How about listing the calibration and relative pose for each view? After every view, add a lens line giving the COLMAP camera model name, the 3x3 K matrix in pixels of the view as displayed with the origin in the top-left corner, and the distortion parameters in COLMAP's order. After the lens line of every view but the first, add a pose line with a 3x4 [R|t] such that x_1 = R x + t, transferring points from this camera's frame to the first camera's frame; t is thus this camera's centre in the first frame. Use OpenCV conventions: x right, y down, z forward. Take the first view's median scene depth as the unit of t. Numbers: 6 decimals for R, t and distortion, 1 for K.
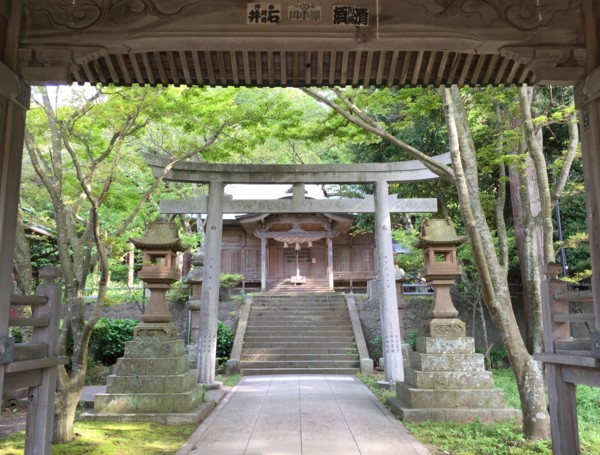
lens RADIAL K [[542.7, 0, 300.0], [0, 542.7, 227.5], [0, 0, 1]] dist [-0.008327, 0.000845]
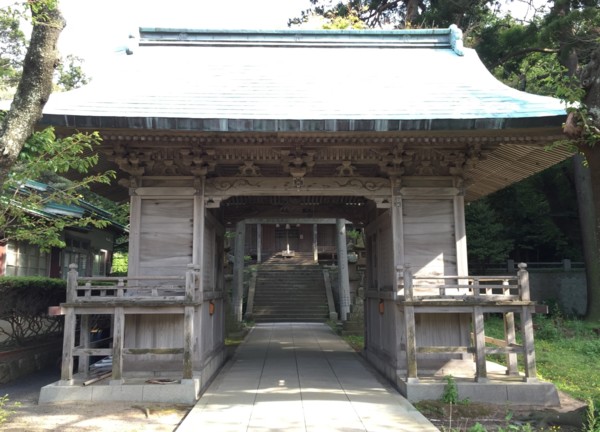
lens RADIAL K [[583.4, 0, 300.0], [0, 583.4, 216.0], [0, 0, 1]] dist [0.156516, 0.000435]
pose [[0.999784, 0.004030, 0.020377, -0.007379], [-0.004979, 0.998894, 0.046751, -0.089907], [-0.020166, -0.046842, 0.998699, -0.530274]]
